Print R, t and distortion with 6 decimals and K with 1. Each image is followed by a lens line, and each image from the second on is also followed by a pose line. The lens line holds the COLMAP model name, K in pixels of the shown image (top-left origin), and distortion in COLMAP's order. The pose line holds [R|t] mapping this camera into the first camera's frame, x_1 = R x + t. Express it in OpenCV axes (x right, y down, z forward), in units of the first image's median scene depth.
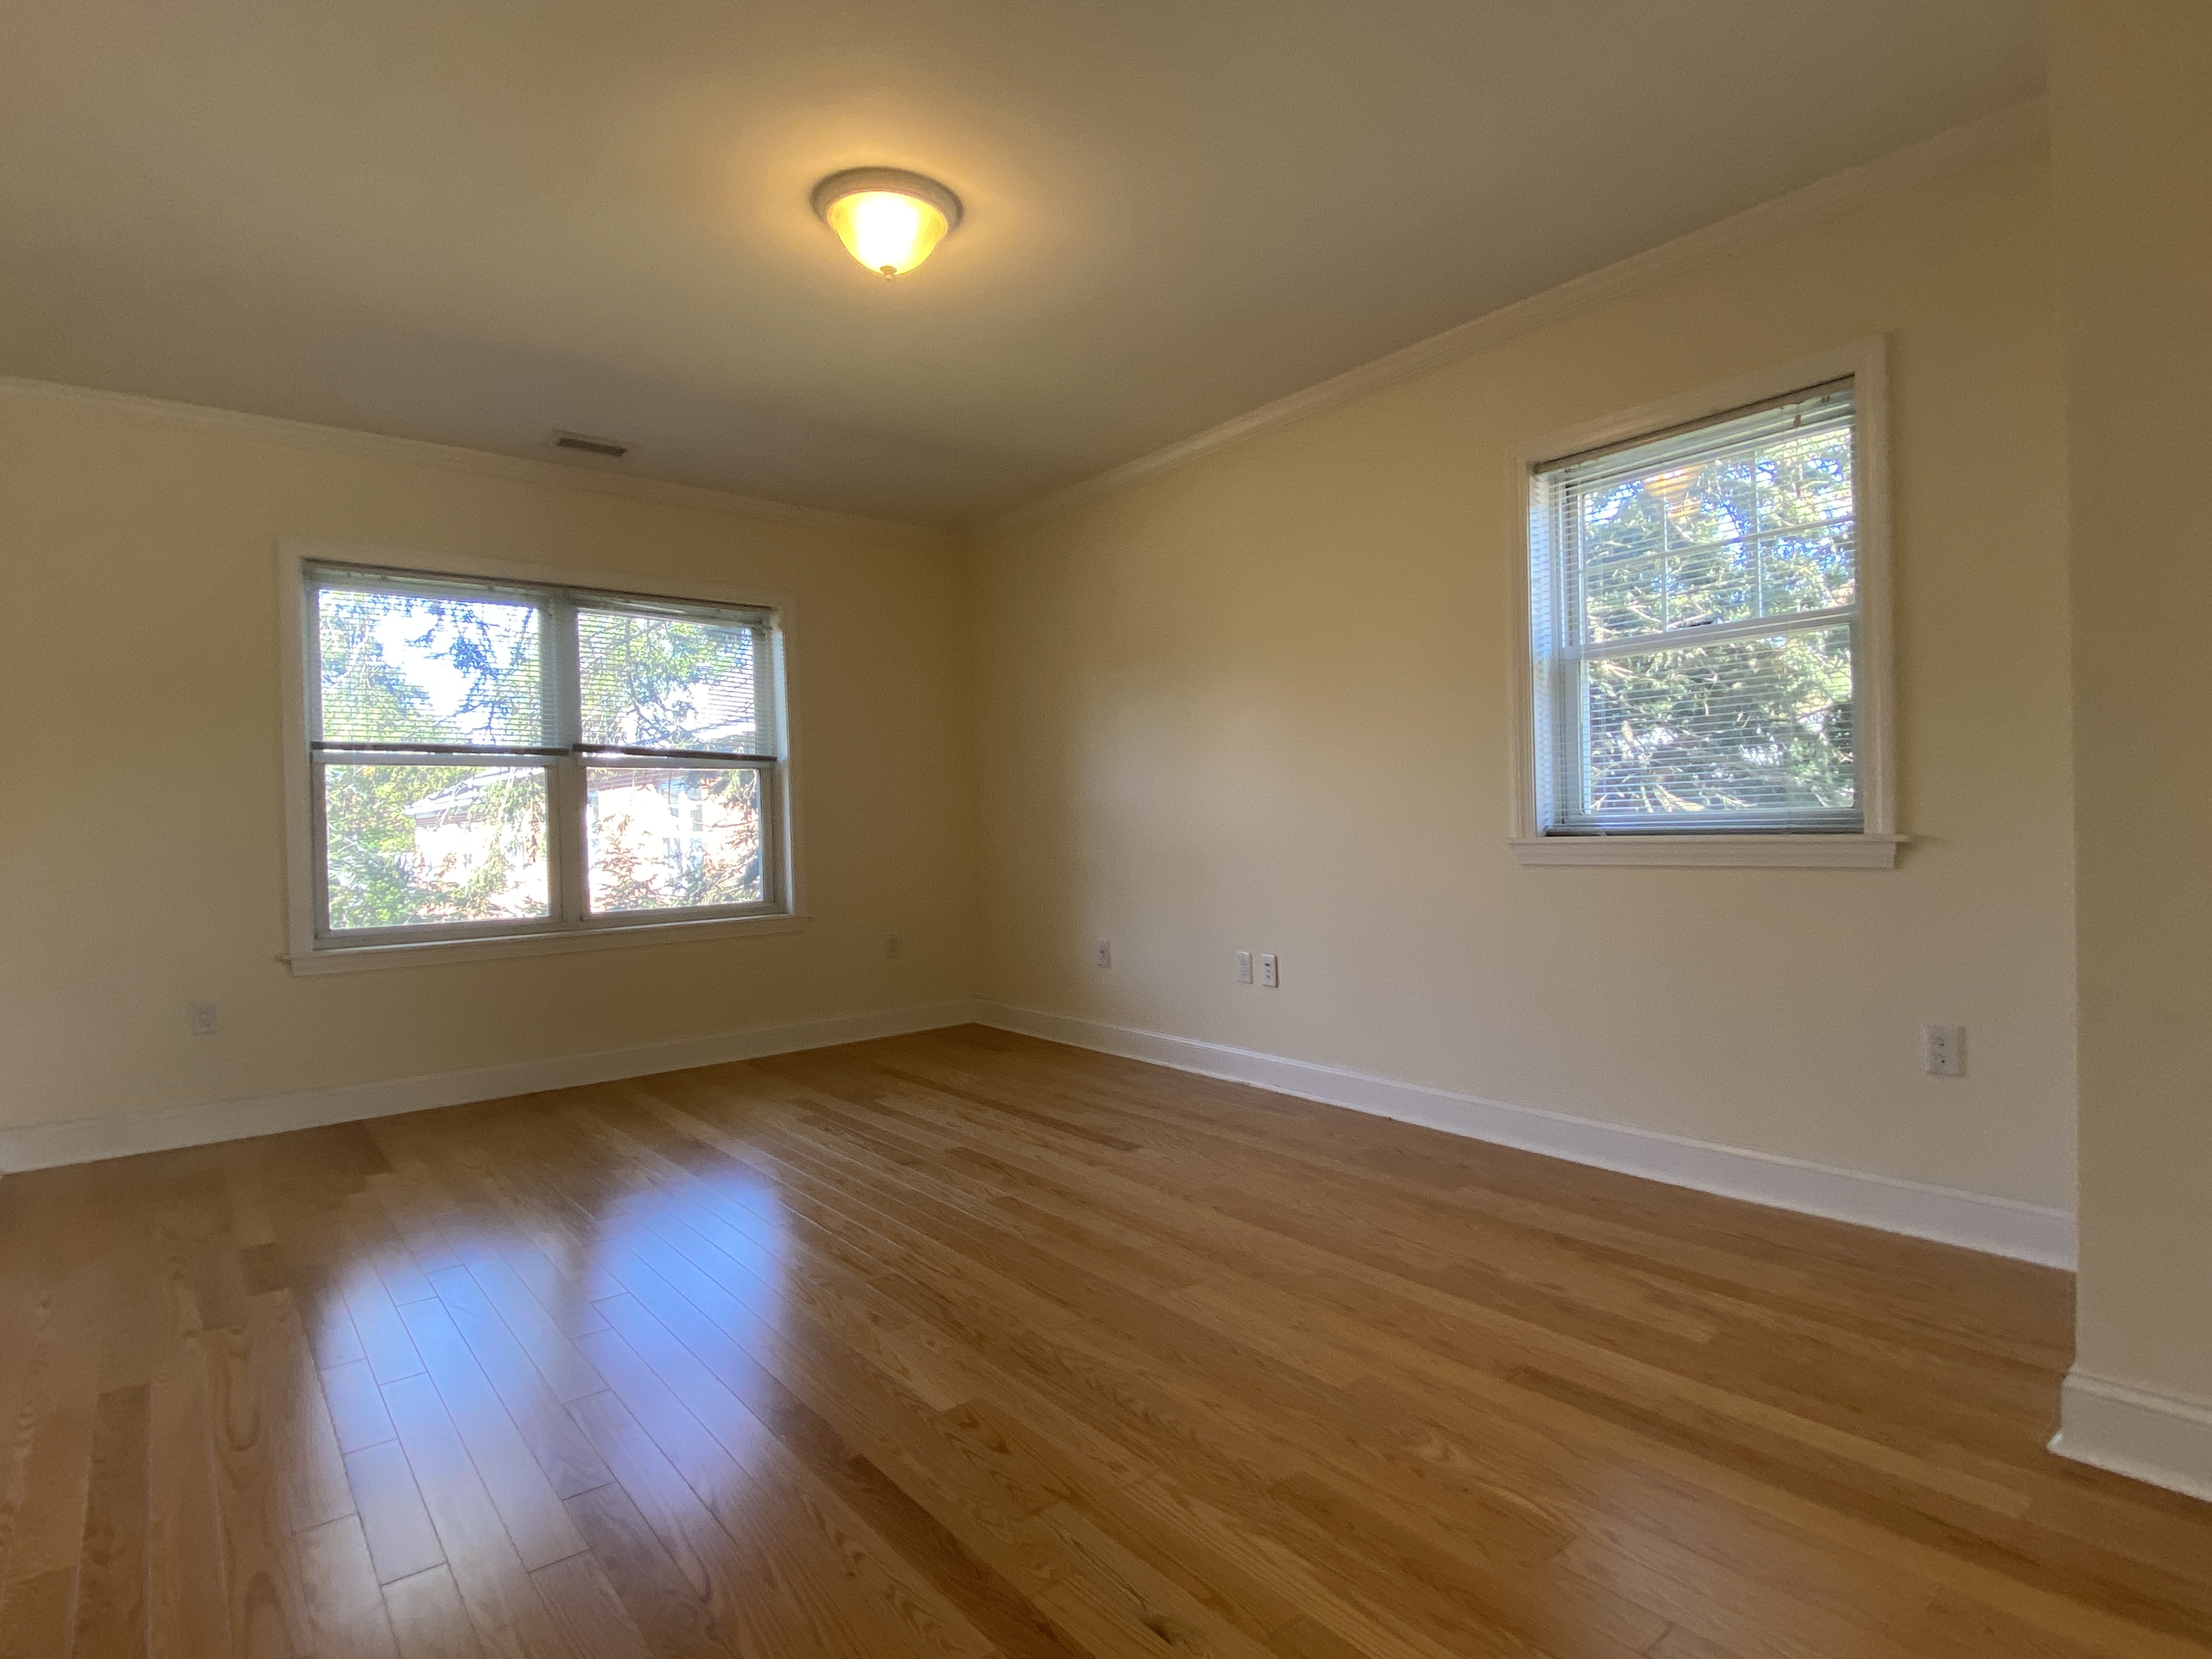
lens RADIAL K [[1141.4, 0, 1106.0], [0, 1141.4, 829.5], [0, 0, 1]] dist [0.039345, -0.040508]
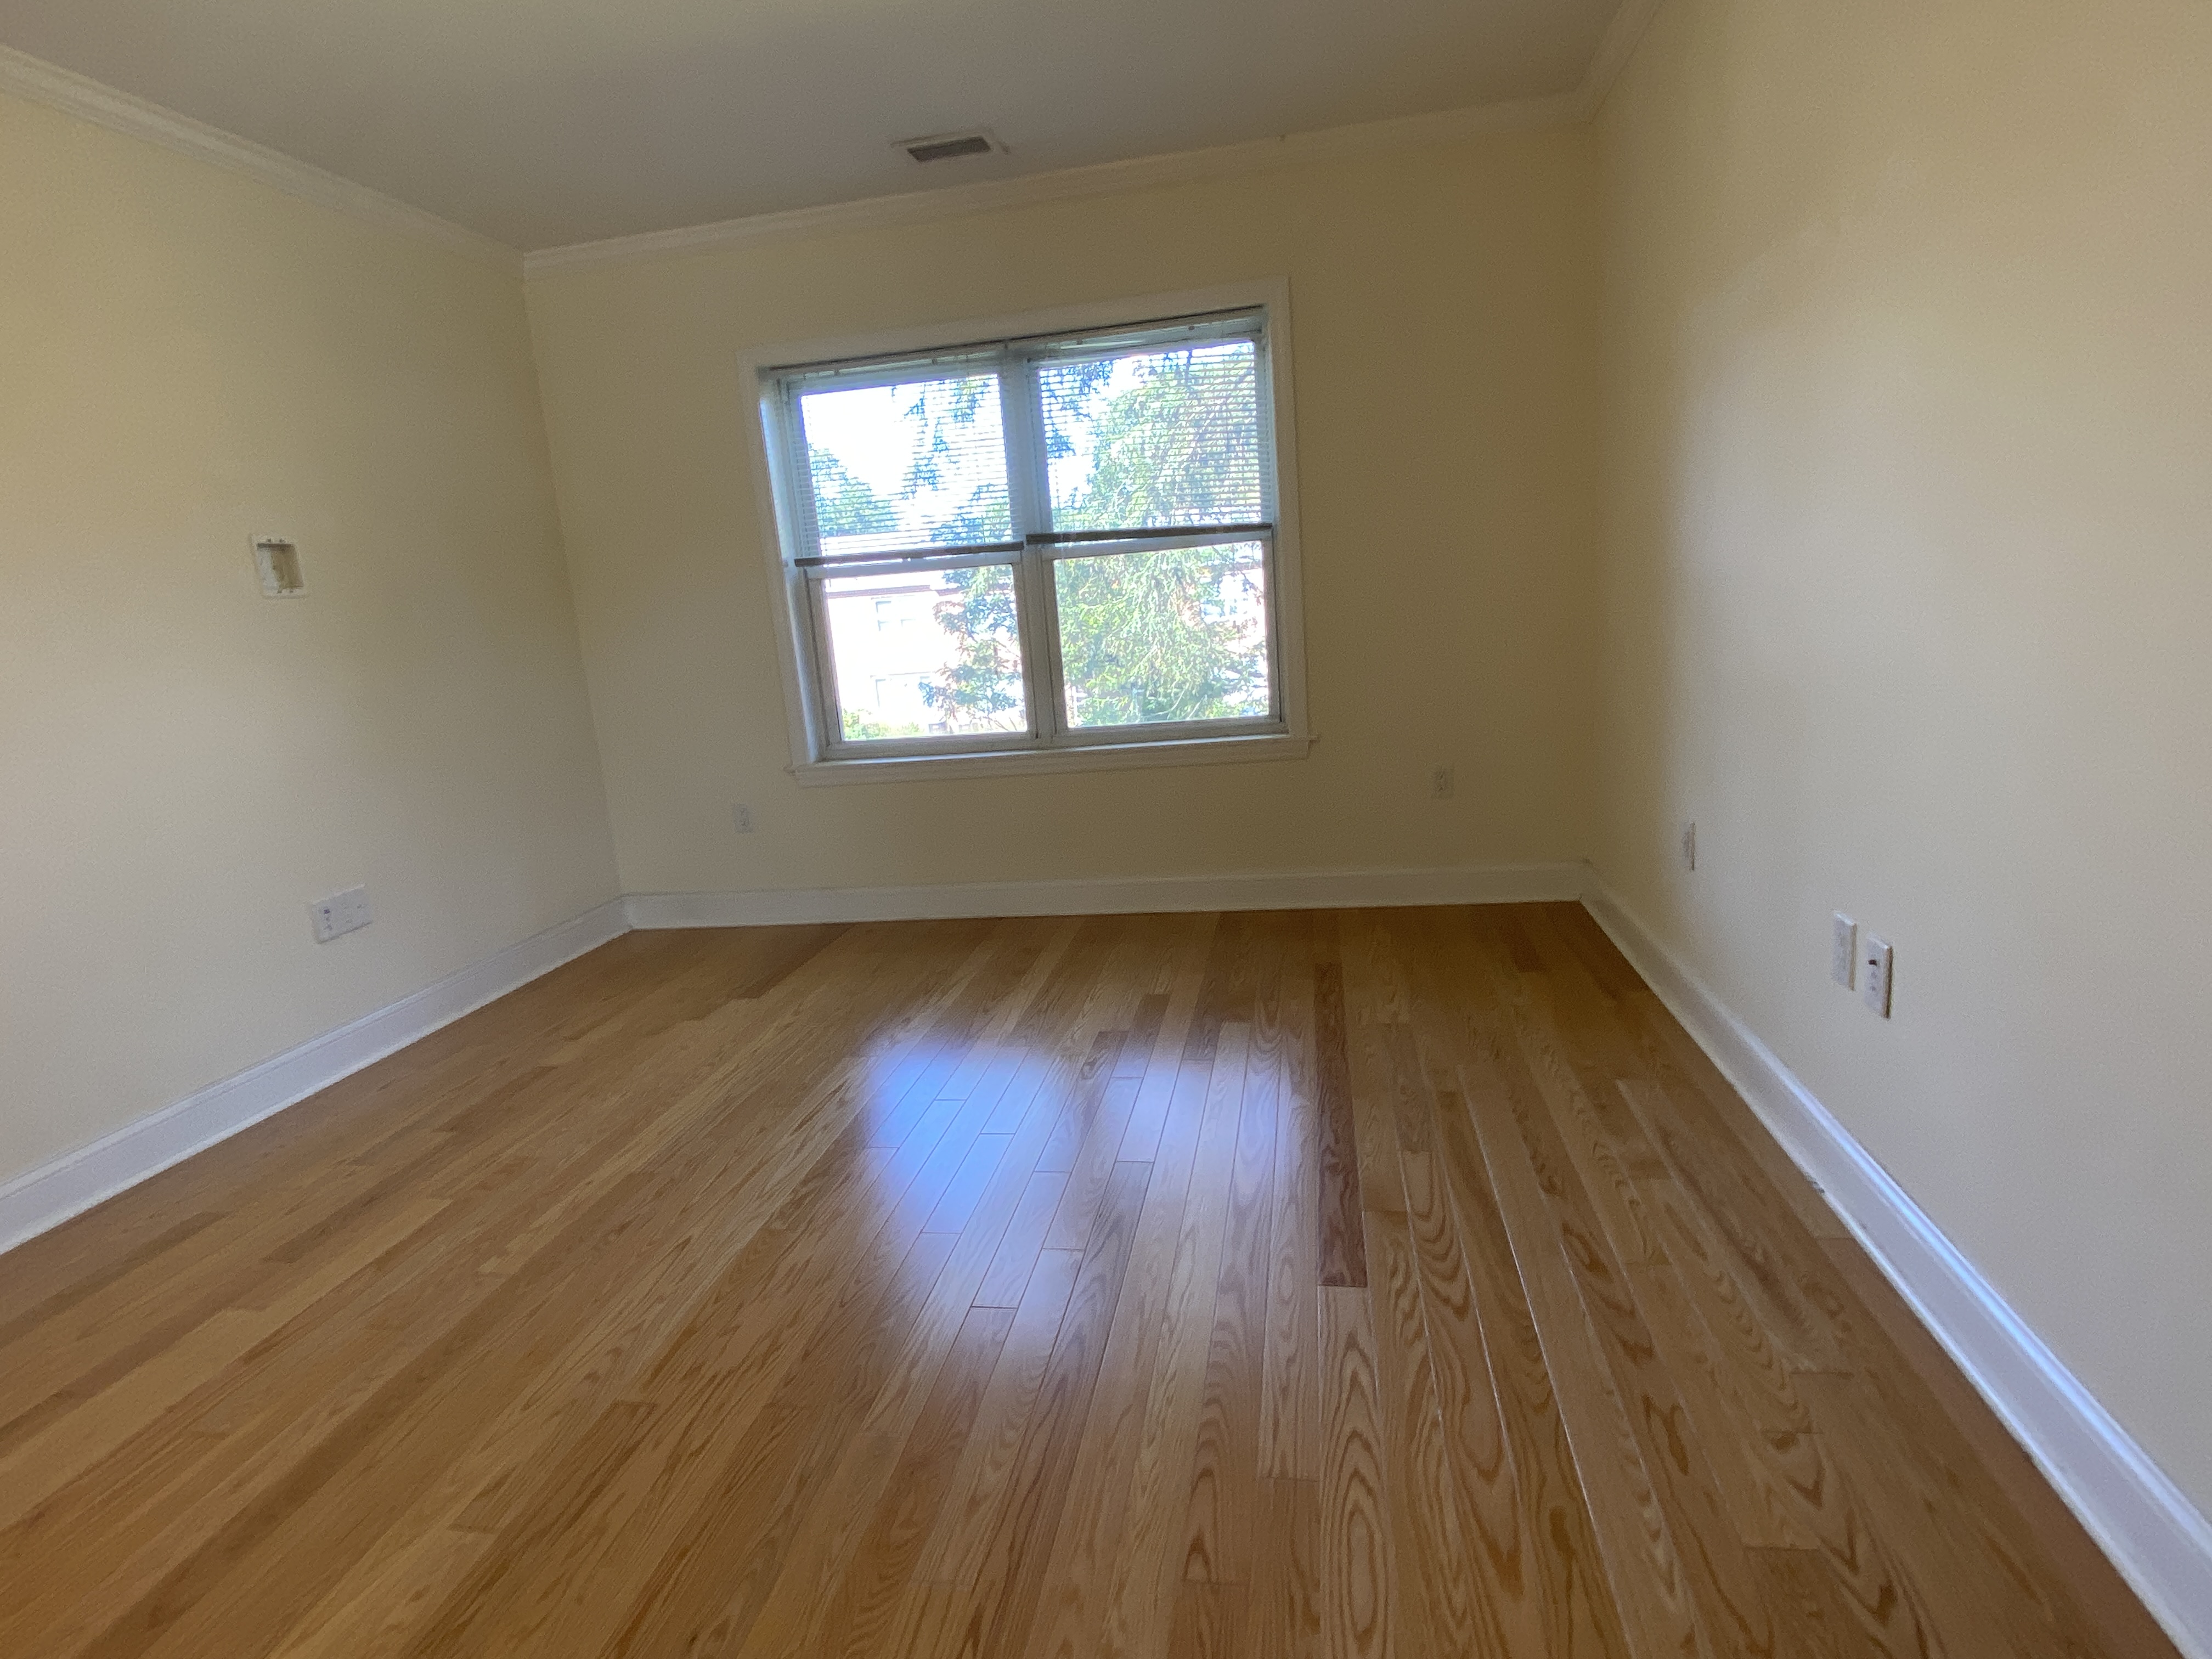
lens RADIAL K [[1141.4, 0, 1106.0], [0, 1141.4, 829.5], [0, 0, 1]] dist [0.039345, -0.040508]
pose [[0.653459, 0.125946, -0.746410, 0.268413], [0.056977, 0.975080, 0.214413, -0.042107], [0.754814, -0.182638, 0.629999, 0.501363]]
